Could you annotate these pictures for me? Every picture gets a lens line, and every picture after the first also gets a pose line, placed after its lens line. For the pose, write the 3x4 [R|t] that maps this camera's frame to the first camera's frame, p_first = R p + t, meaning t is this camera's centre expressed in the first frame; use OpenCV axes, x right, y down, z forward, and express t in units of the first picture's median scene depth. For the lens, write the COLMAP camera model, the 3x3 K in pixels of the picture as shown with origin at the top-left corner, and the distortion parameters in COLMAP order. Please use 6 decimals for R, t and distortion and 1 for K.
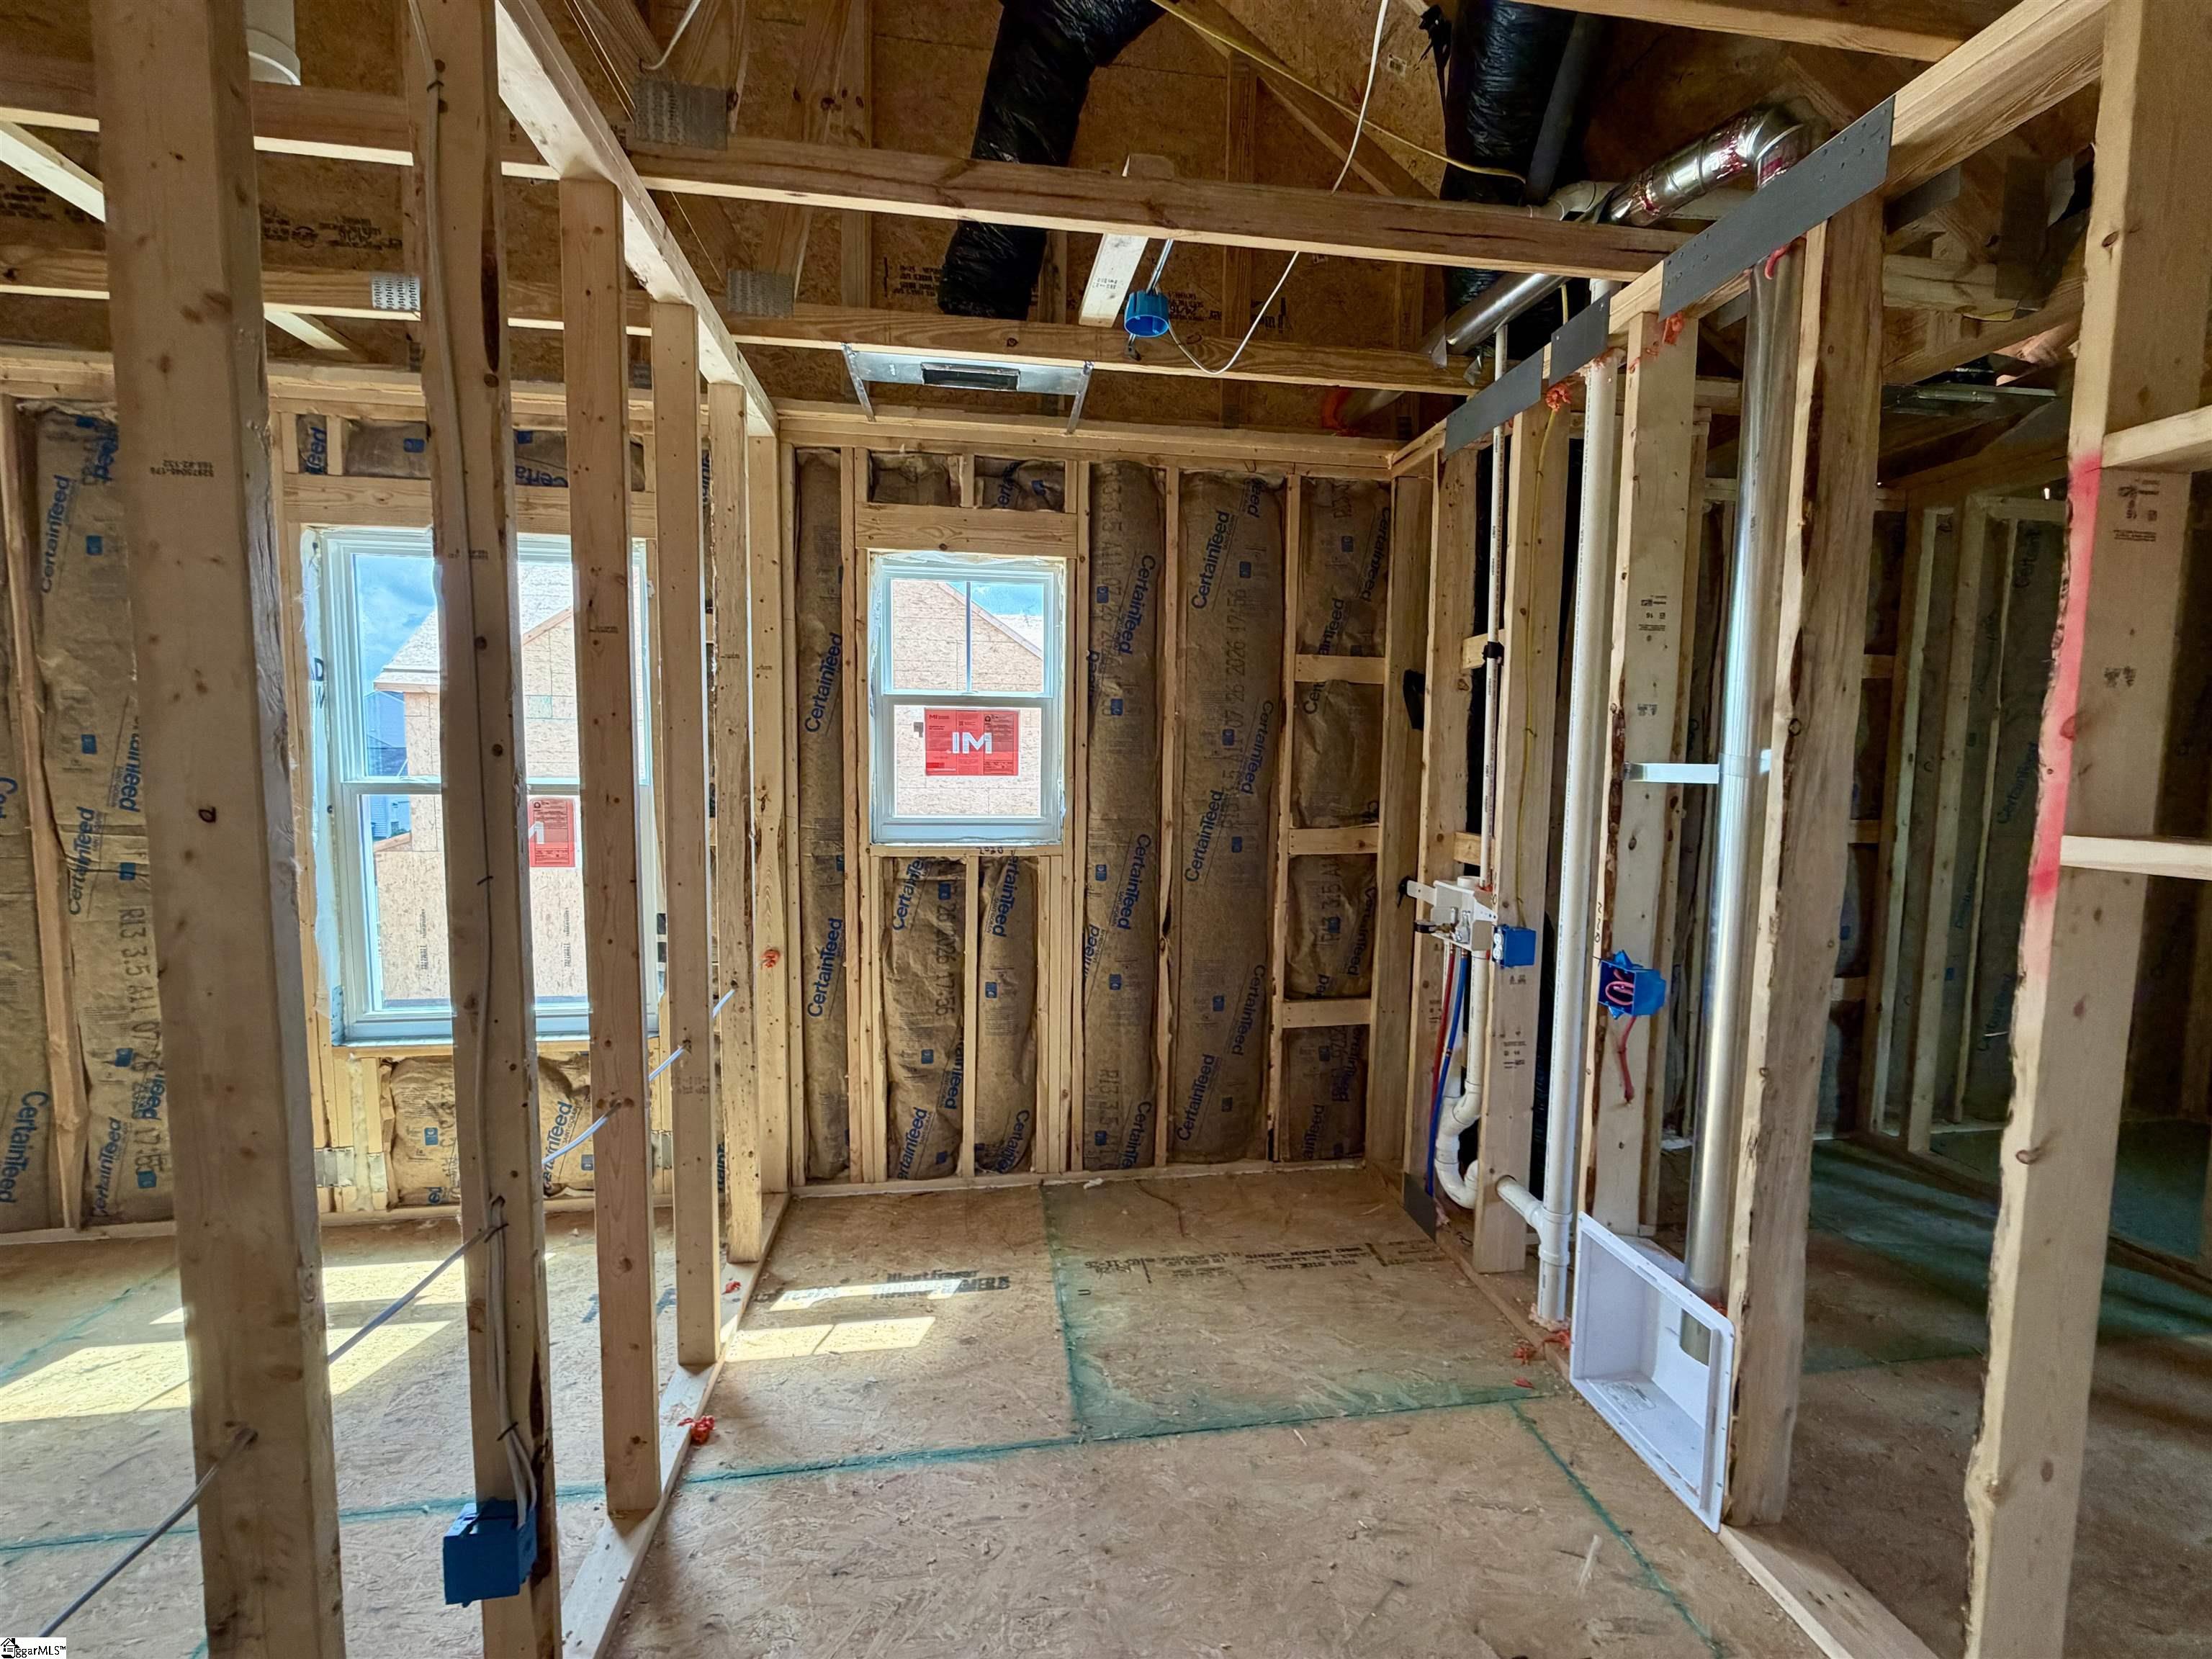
lens RADIAL K [[882.7, 0, 1103.3], [0, 882.7, 832.0], [0, 0, 1]] dist [-0.002665, -0.000451]
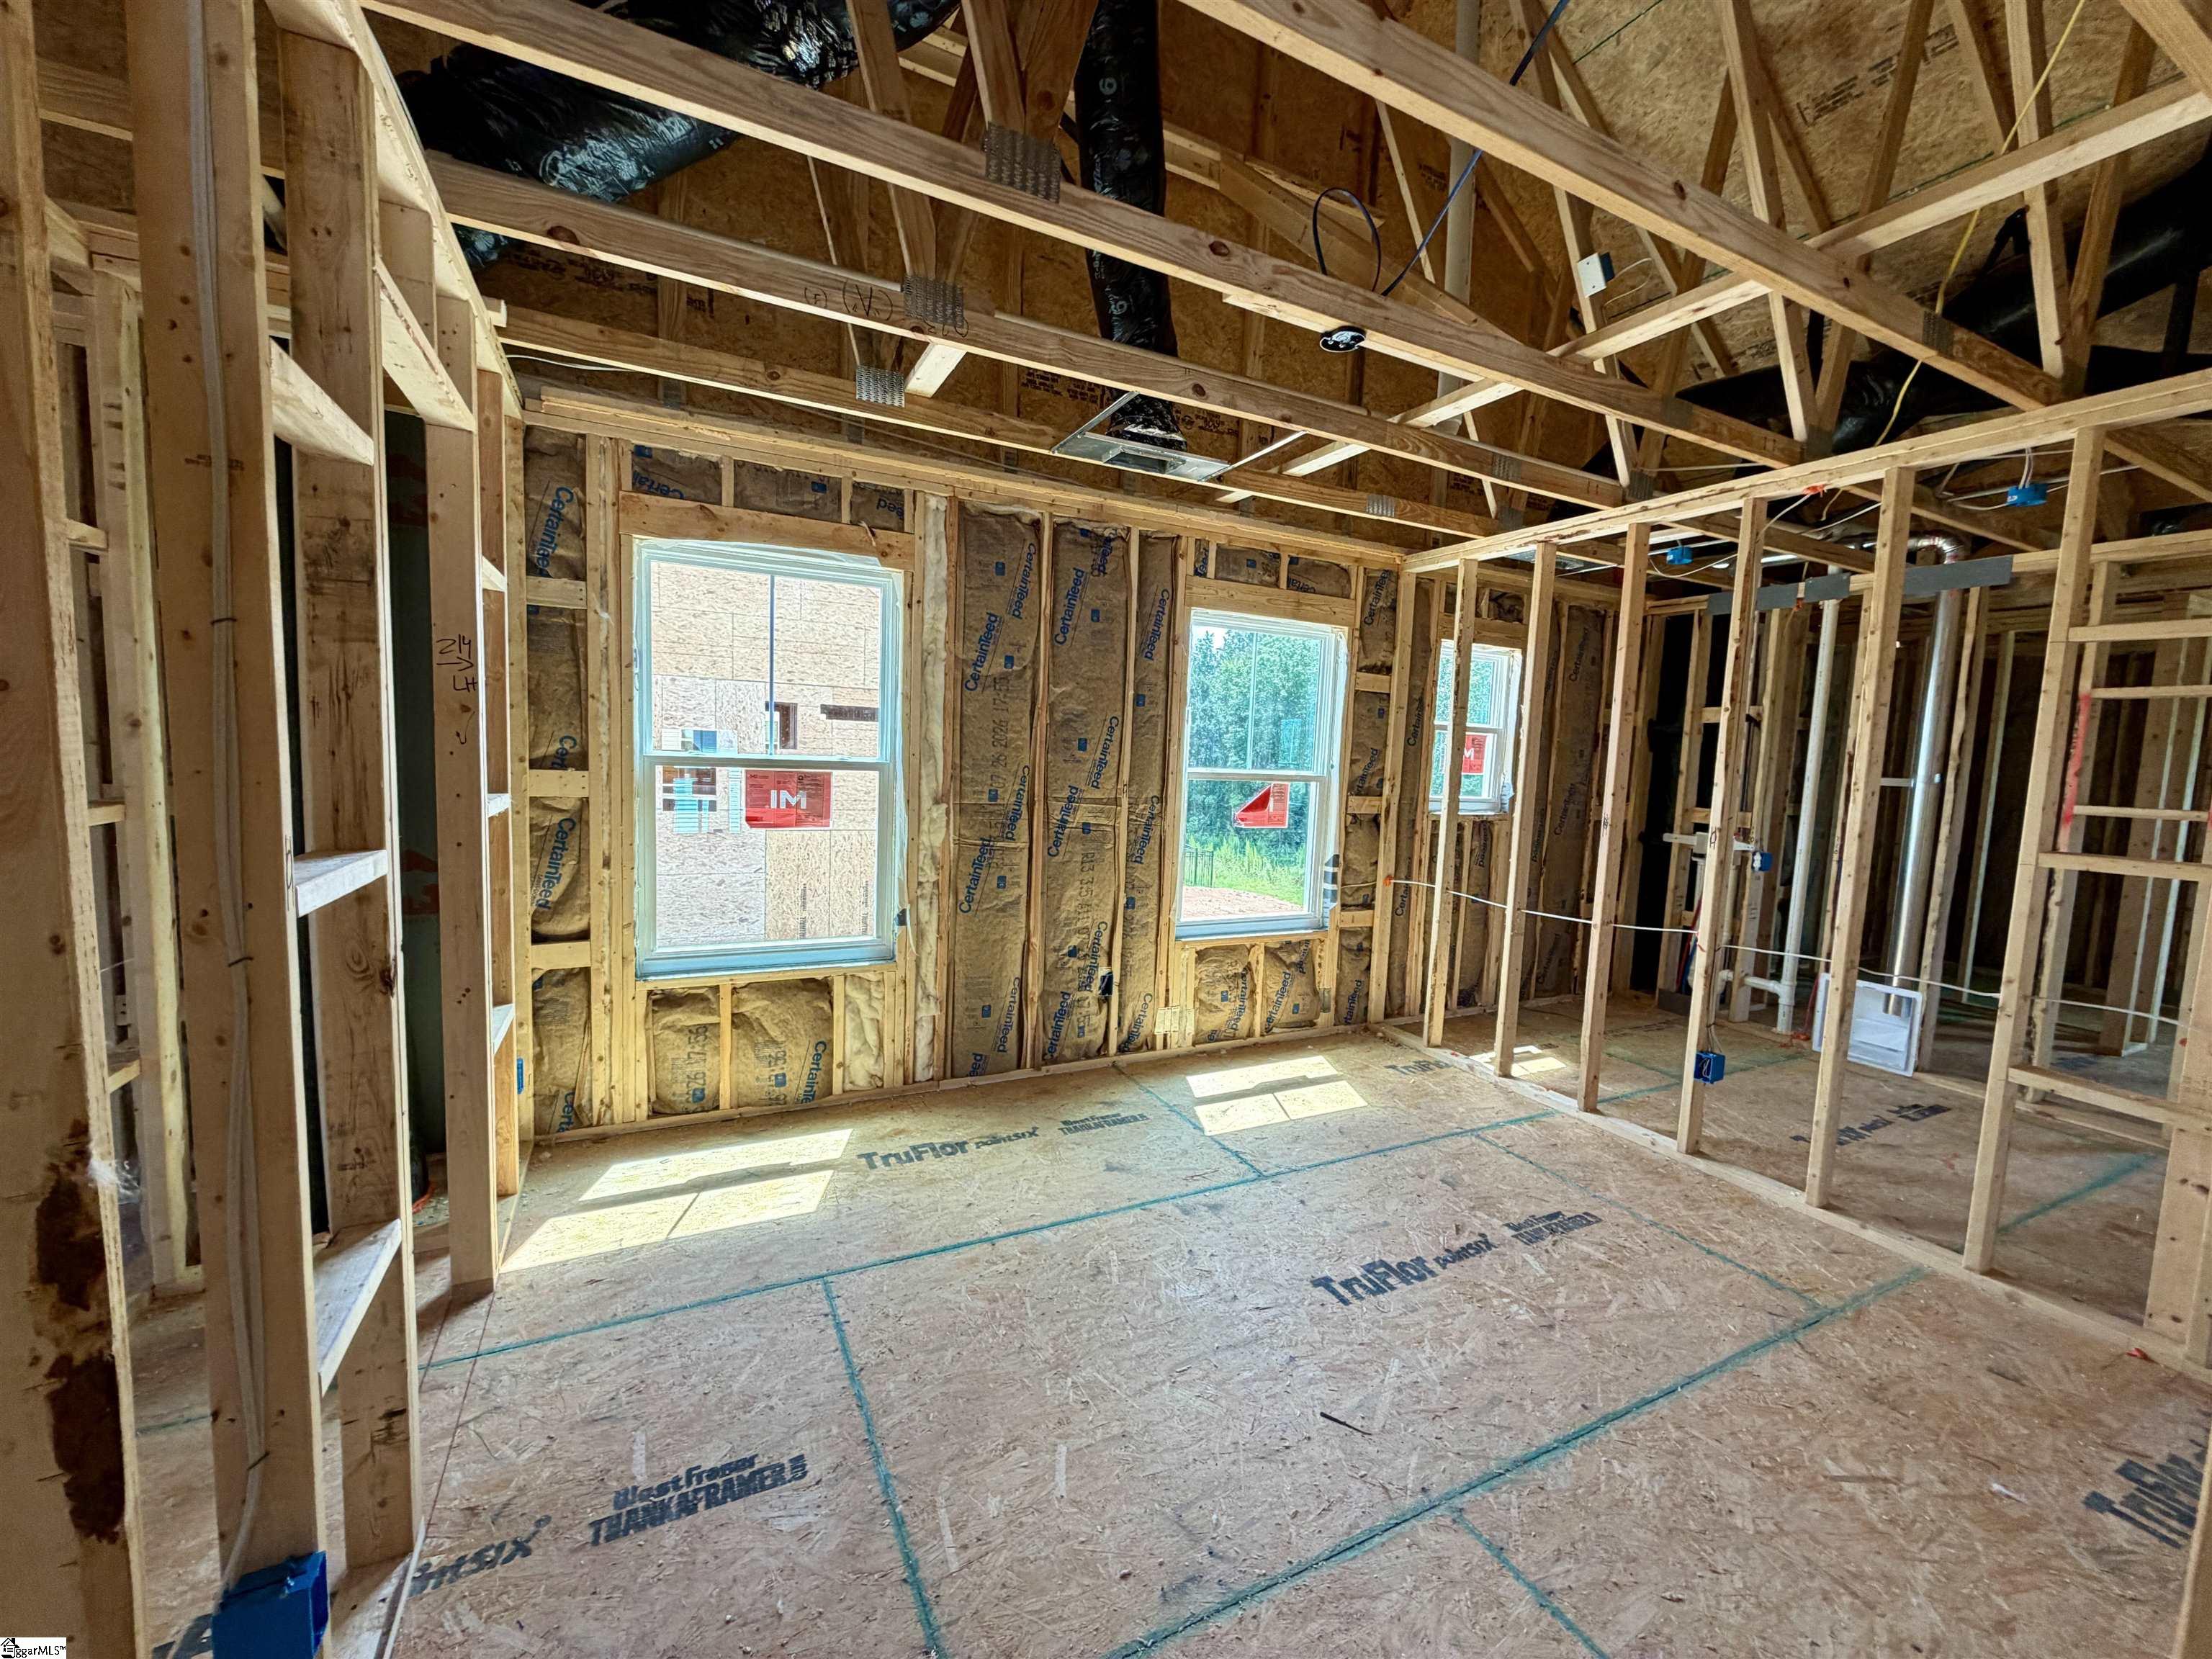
lens RADIAL K [[882.7, 0, 1099.6], [0, 882.7, 829.8], [0, 0, 1]] dist [-0.002665, -0.000451]
pose [[0.949837, -0.003280, 0.312728, -1.575105], [-0.002090, 0.999856, 0.016836, 0.022056], [-0.312739, -0.016645, 0.949693, -0.461298]]
